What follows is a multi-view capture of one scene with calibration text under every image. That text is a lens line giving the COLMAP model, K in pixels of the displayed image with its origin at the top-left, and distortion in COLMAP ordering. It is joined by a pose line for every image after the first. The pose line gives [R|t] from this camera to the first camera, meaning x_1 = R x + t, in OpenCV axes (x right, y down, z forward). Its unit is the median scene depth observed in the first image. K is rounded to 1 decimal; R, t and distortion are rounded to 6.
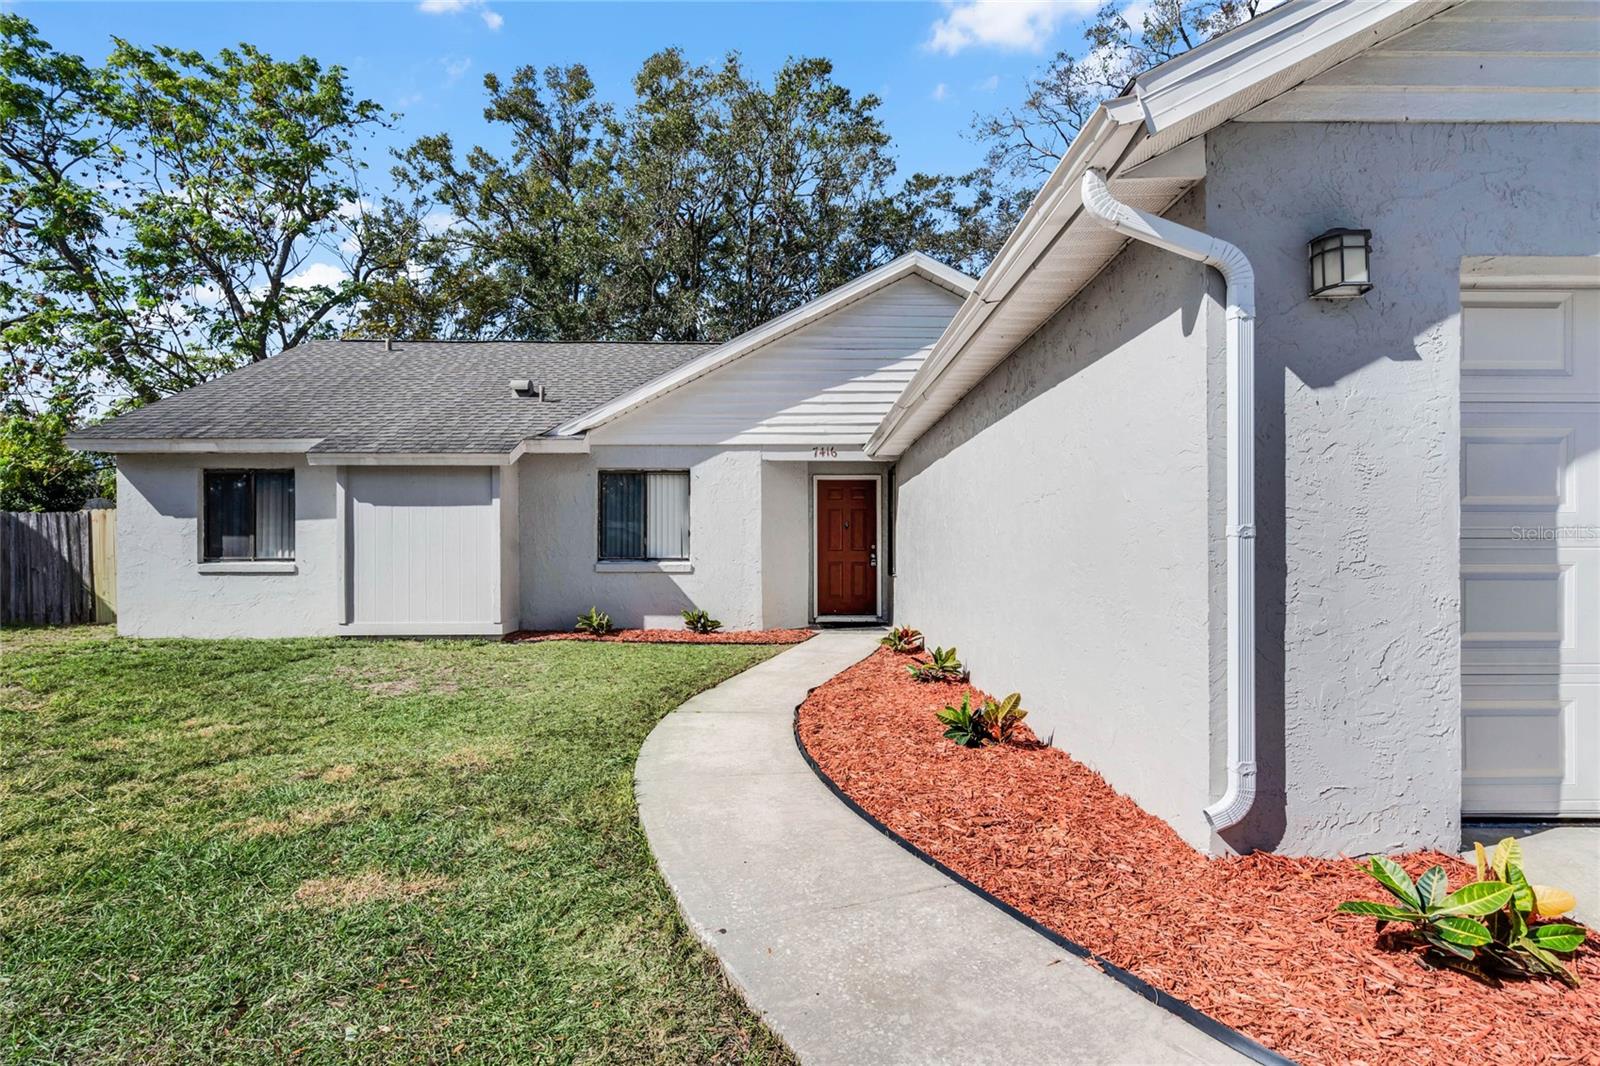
lens RADIAL K [[786.6, 0, 798.1], [0, 786.6, 540.4], [0, 0, 1]] dist [0.001775, 0.000396]
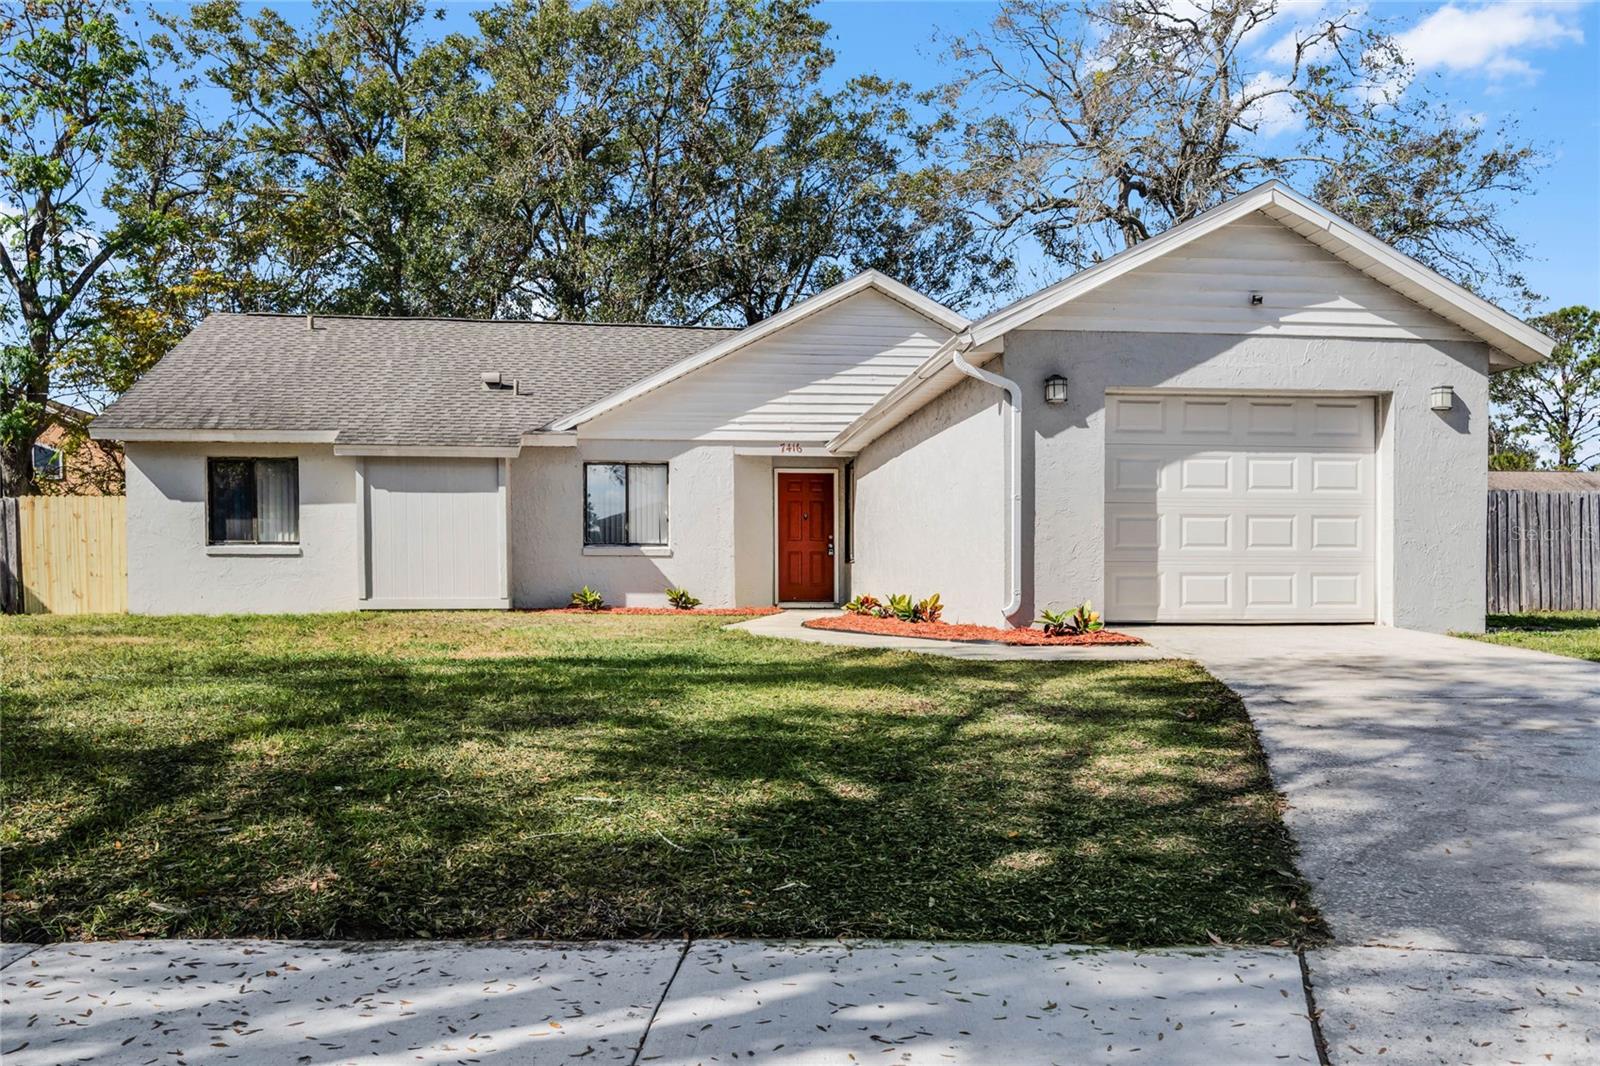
lens RADIAL K [[1220.3, 0, 800.2], [0, 1220.3, 587.6], [0, 0, 1]] dist [0.008279, -0.004685]
pose [[0.994480, 0.000145, 0.104930, -0.135261], [-0.002054, 0.999834, 0.018081, 0.053595], [-0.104910, -0.018197, 0.994315, -0.720521]]
